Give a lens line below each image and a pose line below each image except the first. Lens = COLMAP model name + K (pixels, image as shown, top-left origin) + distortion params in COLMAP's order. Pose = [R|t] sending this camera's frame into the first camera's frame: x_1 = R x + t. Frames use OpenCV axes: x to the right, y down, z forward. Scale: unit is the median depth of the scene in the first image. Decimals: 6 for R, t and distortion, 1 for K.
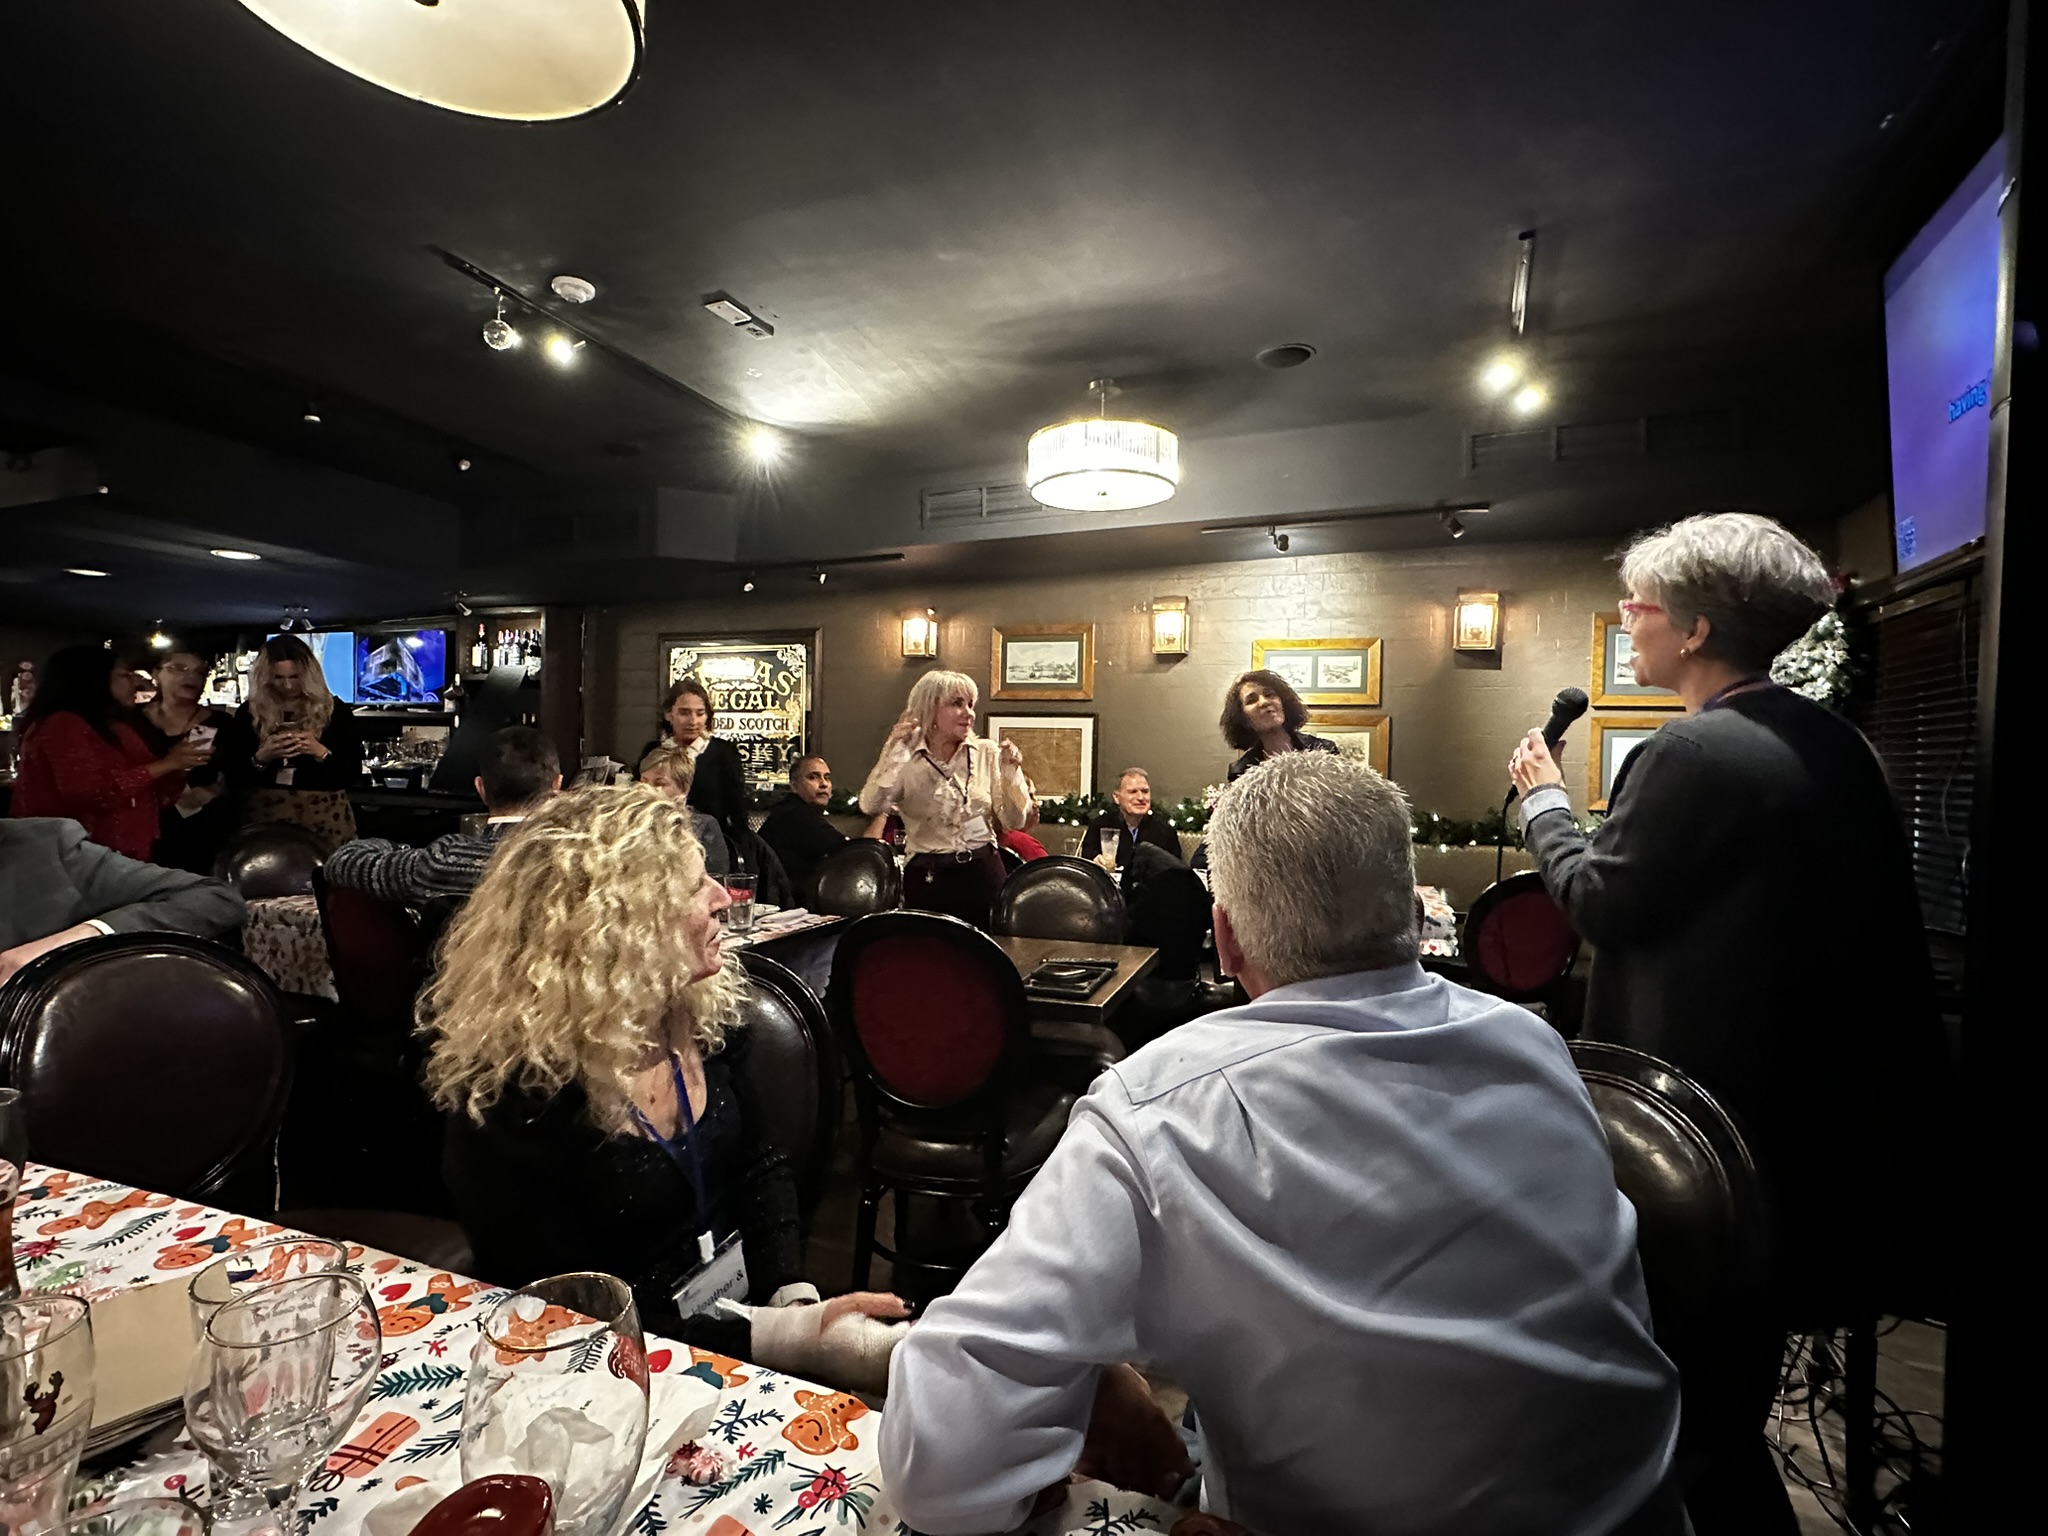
lens RADIAL K [[960.4, 0, 1013.6], [0, 960.4, 771.1], [0, 0, 1]] dist [-0.001896, -0.000074]
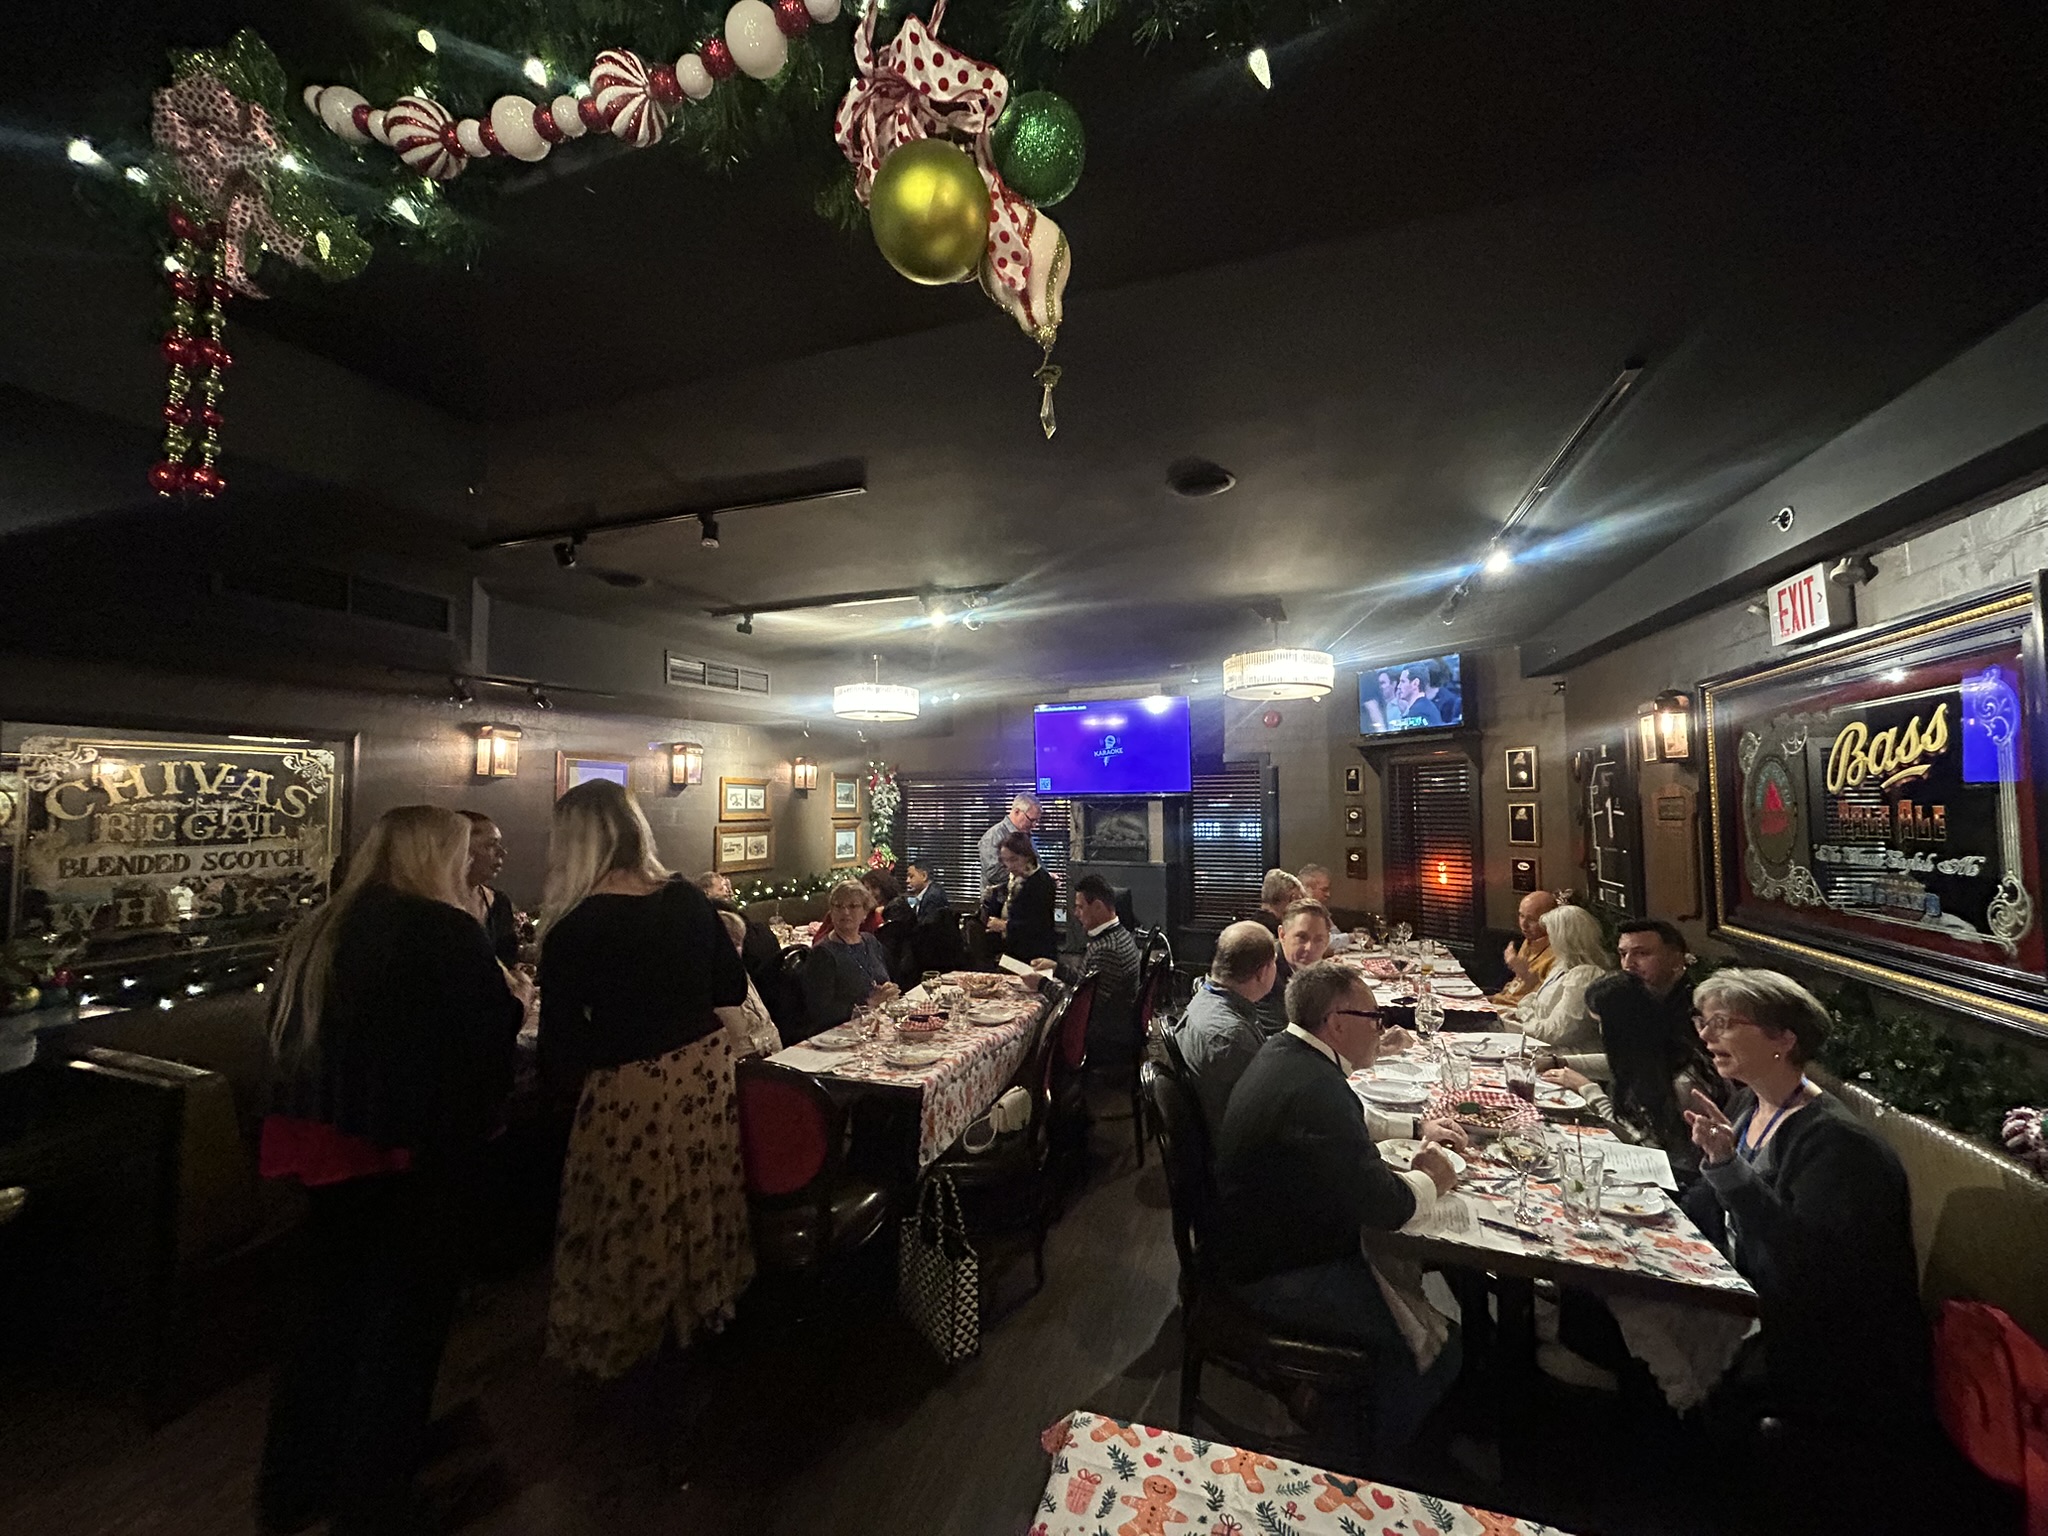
lens RADIAL K [[817.6, 0, 1024.0], [0, 817.6, 768.0], [0, 0, 1]] dist [-0.000983, -0.000145]
pose [[0.012011, 0.029727, 0.999486, -1.008237], [0.019125, 0.999368, -0.029953, -0.103420], [-0.999745, 0.019475, 0.011435, 0.518369]]
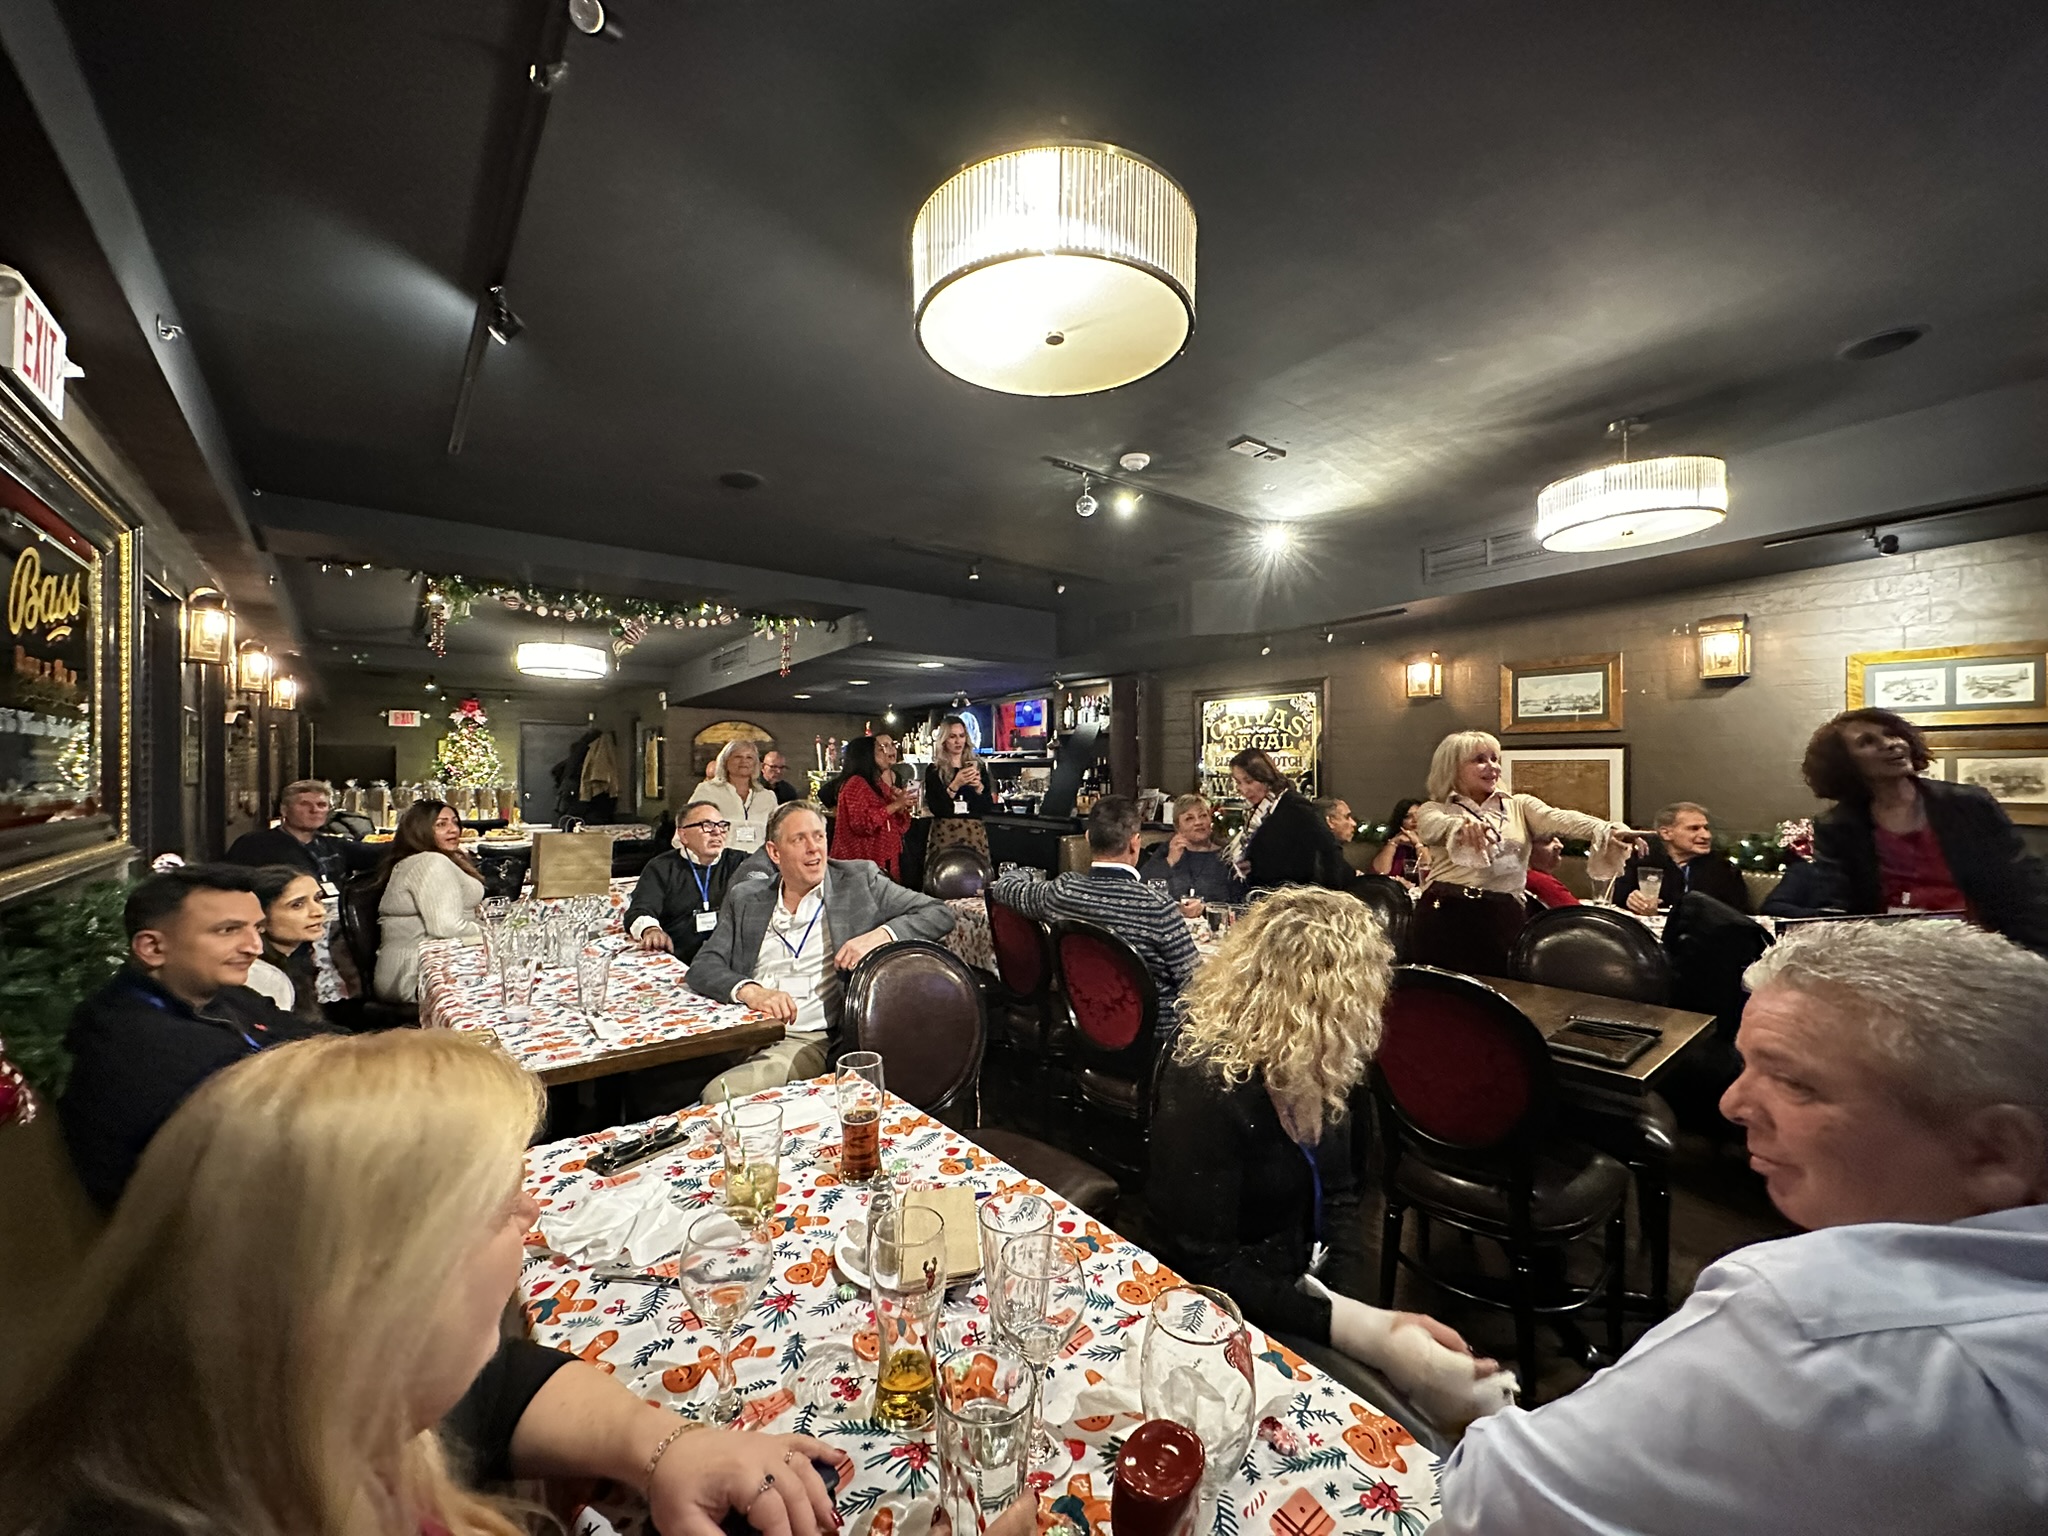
lens RADIAL K [[810.6, 0, 1023.1], [0, 810.6, 763.8], [0, 0, 1]] dist [0.000439, -0.000098]
pose [[0.848671, -0.026443, -0.528260, -0.000556], [0.014157, 0.999527, -0.027290, -0.027692], [0.528731, 0.015681, 0.848644, -0.024882]]
